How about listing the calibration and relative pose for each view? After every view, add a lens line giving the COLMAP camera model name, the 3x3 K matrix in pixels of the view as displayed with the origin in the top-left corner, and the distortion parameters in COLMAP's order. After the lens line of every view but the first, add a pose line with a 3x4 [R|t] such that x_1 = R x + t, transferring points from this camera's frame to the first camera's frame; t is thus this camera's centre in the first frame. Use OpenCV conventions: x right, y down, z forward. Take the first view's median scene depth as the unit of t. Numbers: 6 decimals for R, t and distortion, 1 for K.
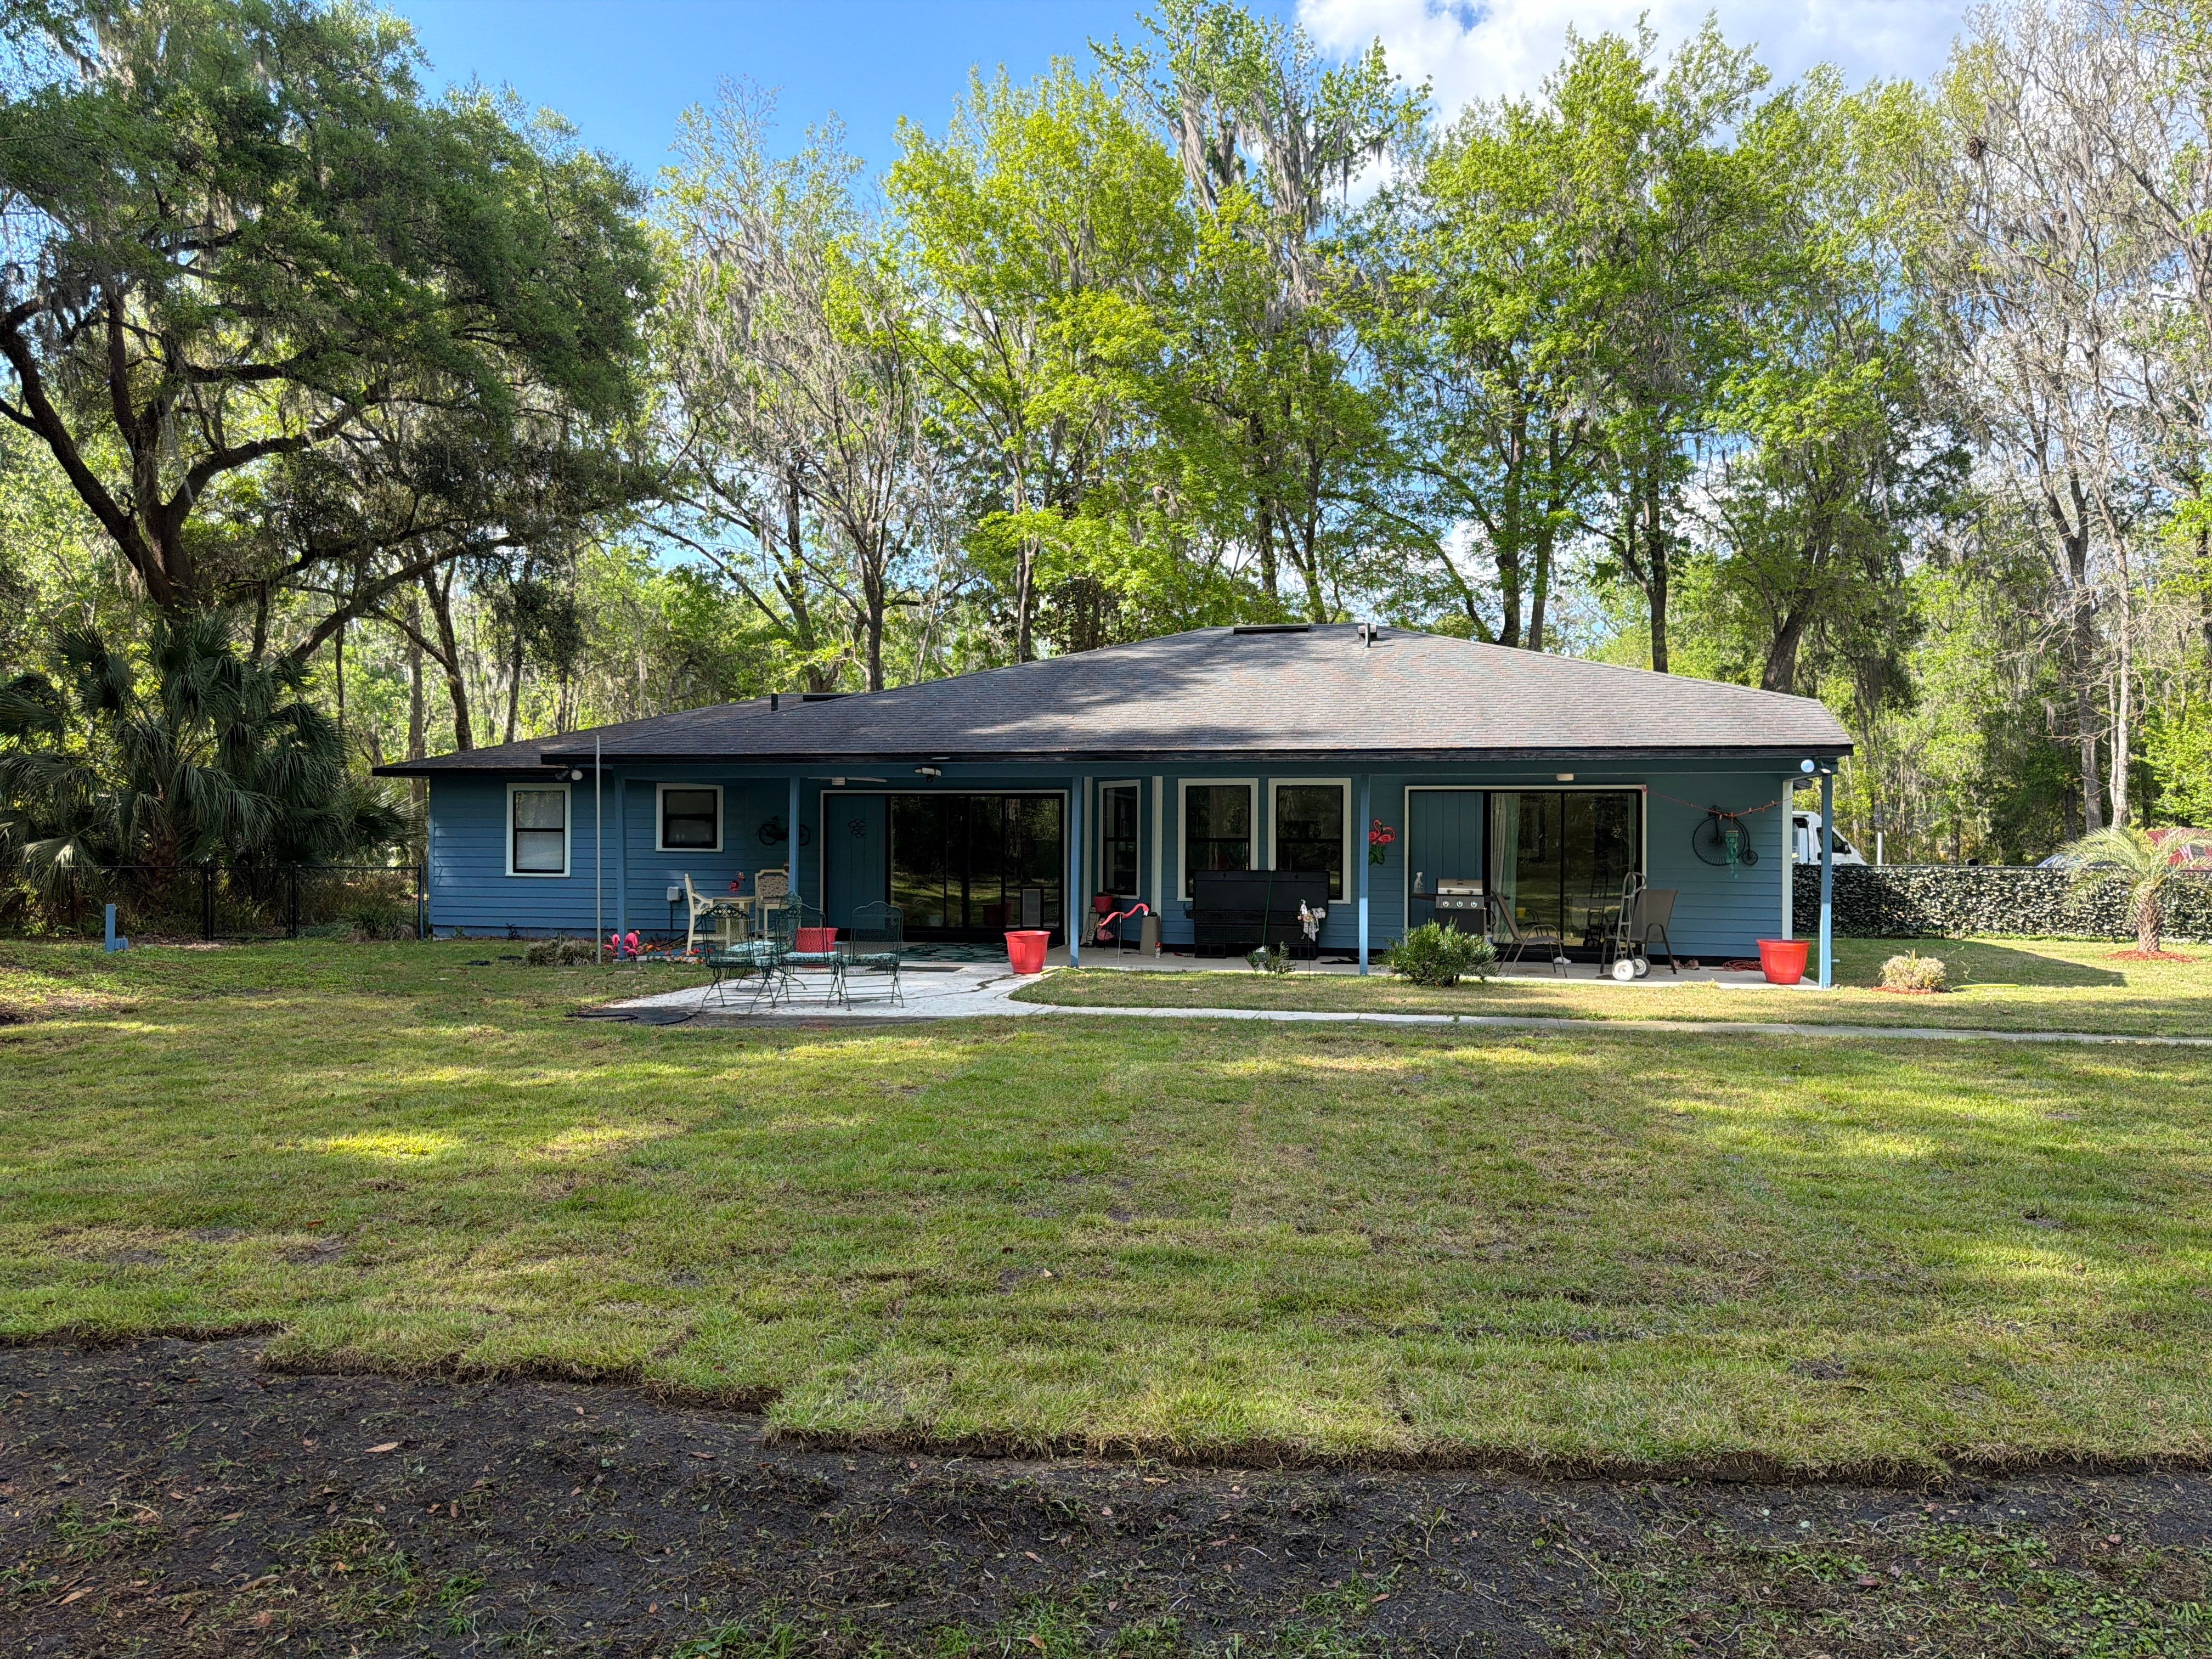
lens RADIAL K [[1626.0, 0, 1101.4], [0, 1626.0, 836.2], [0, 0, 1]] dist [0.076309, -0.060779]
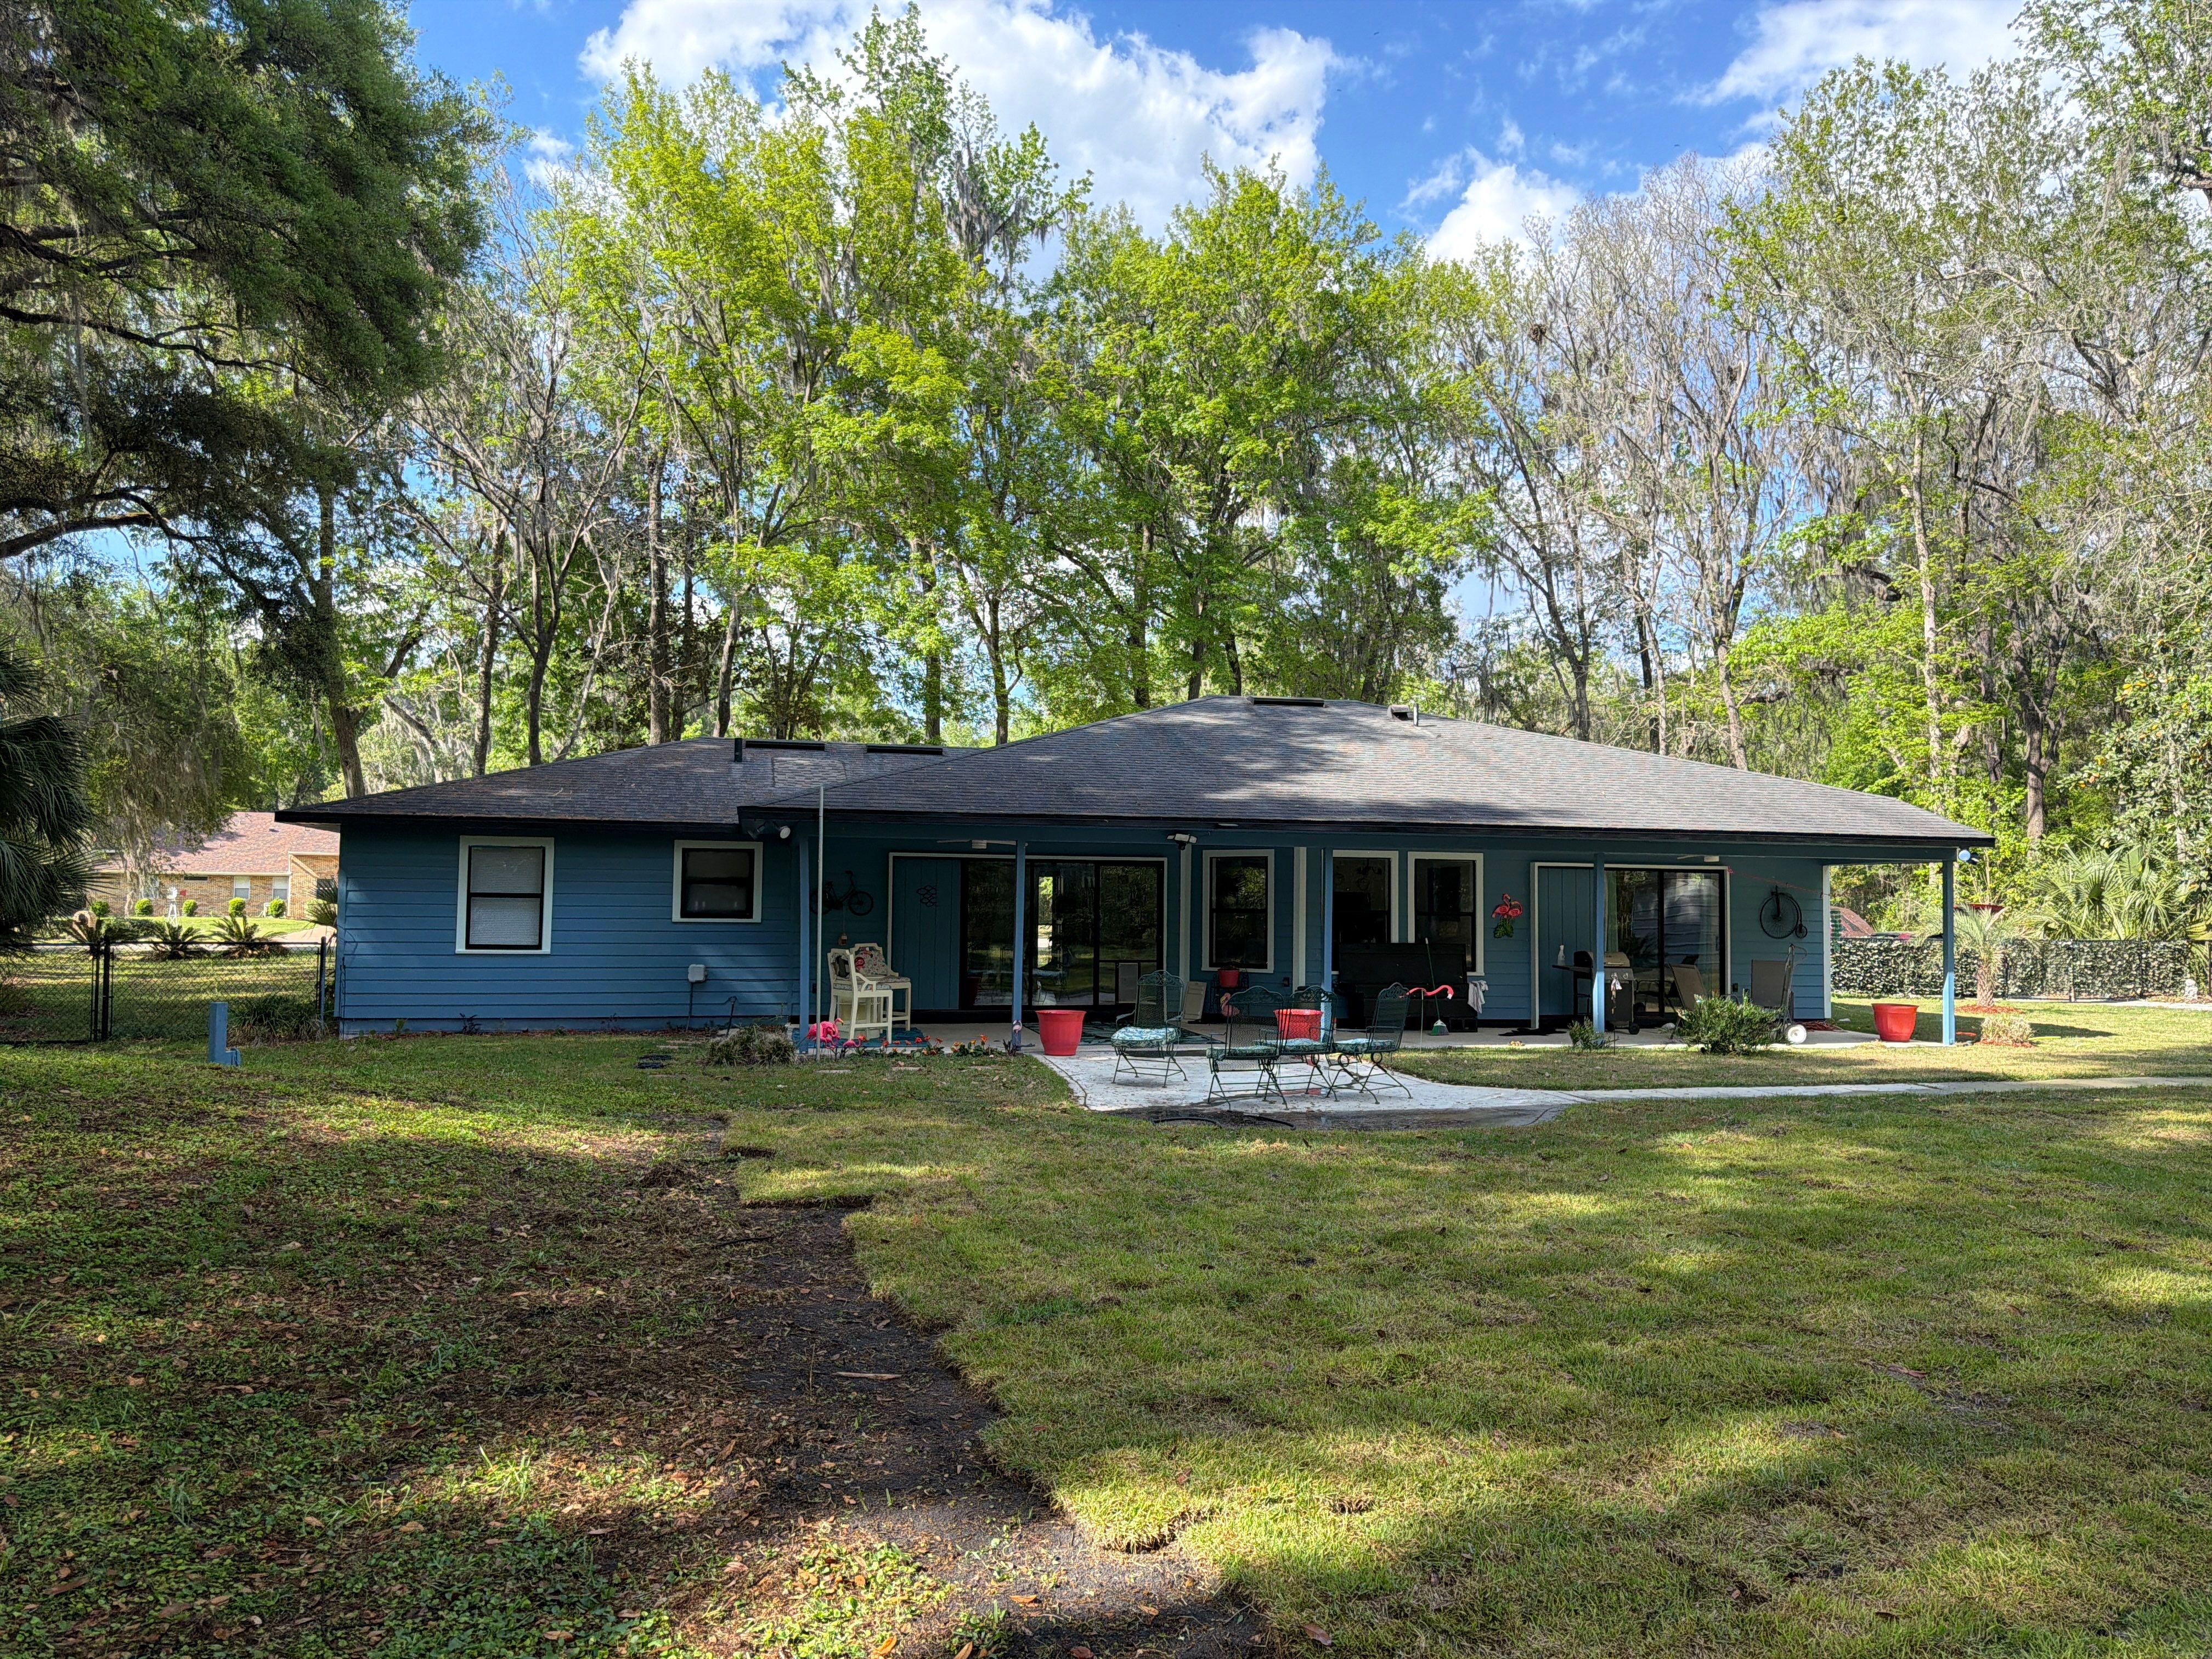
lens RADIAL K [[1624.7, 0, 1114.7], [0, 1624.7, 817.8], [0, 0, 1]] dist [0.078418, -0.060742]
pose [[0.897389, 0.029107, 0.440279, -0.348285], [-0.008006, 0.998732, -0.049709, -0.003277], [-0.441168, 0.041083, 0.896484, 0.117675]]
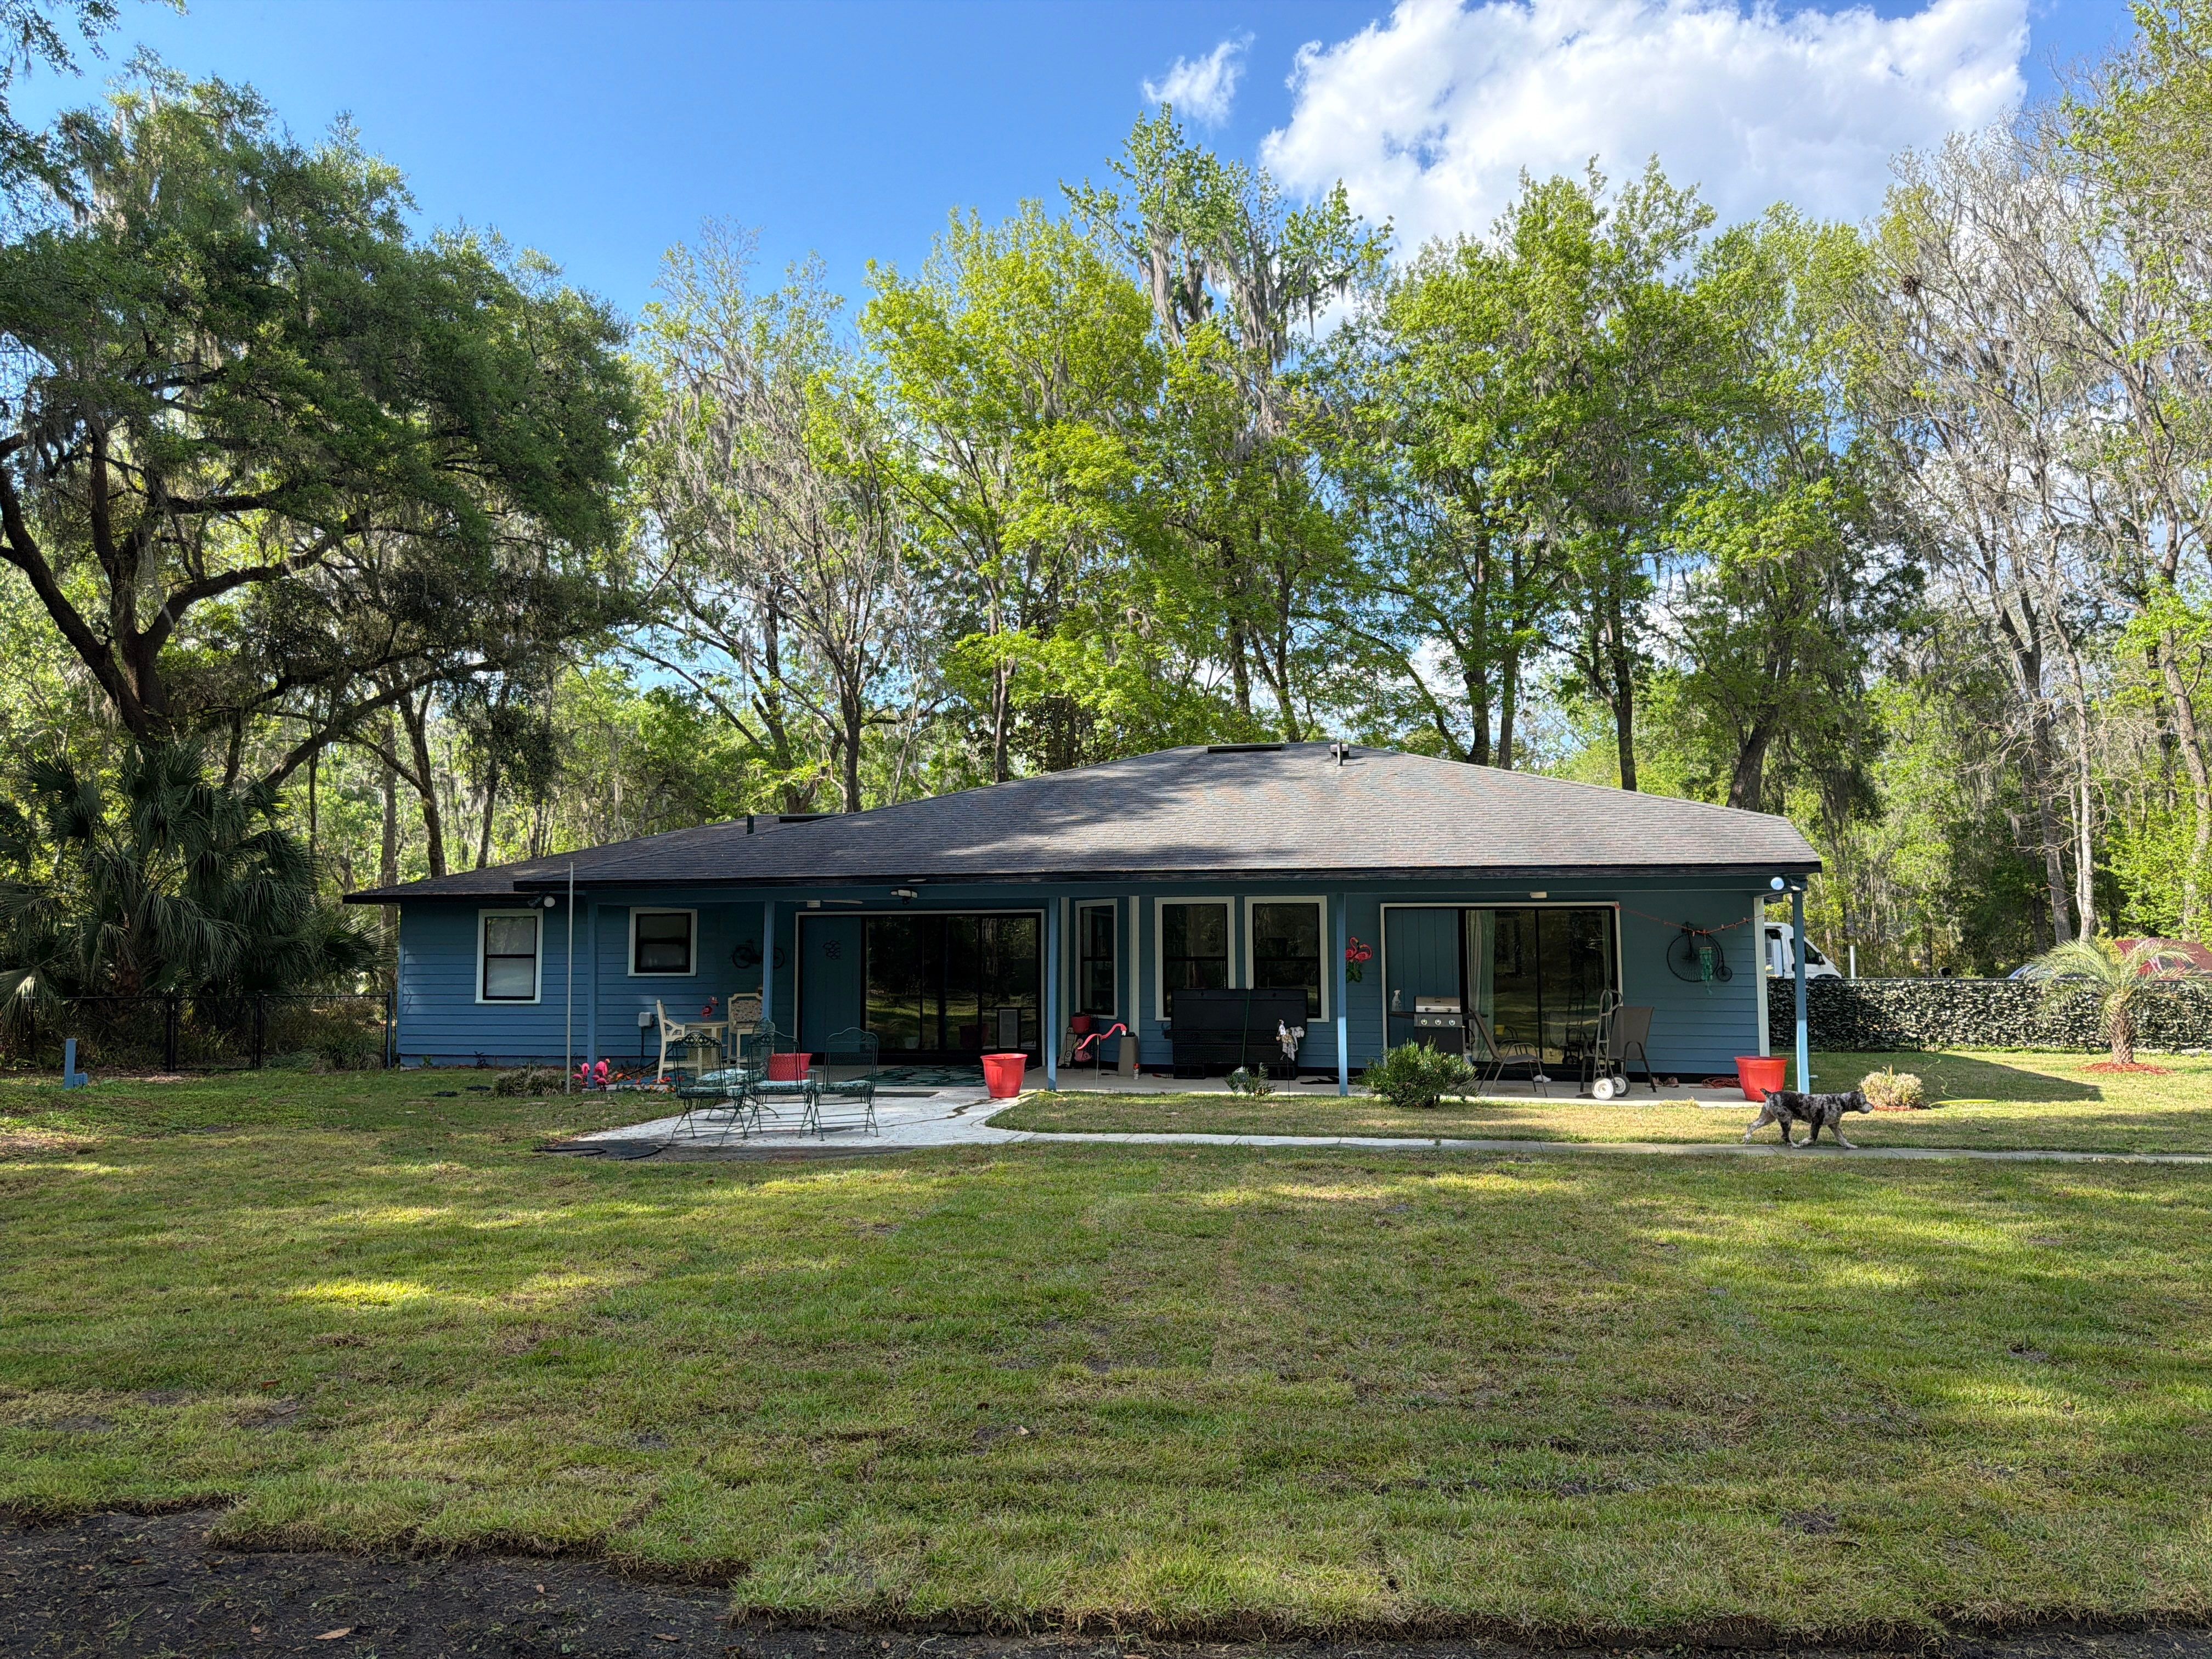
lens RADIAL K [[1625.3, 0, 1104.8], [0, 1625.3, 829.5], [0, 0, 1]] dist [0.081393, -0.068023]
pose [[0.999829, -0.008658, 0.016314, 0.000406], [0.009826, 0.997288, -0.072943, -0.003226], [-0.015638, 0.073091, 0.997203, -0.000831]]
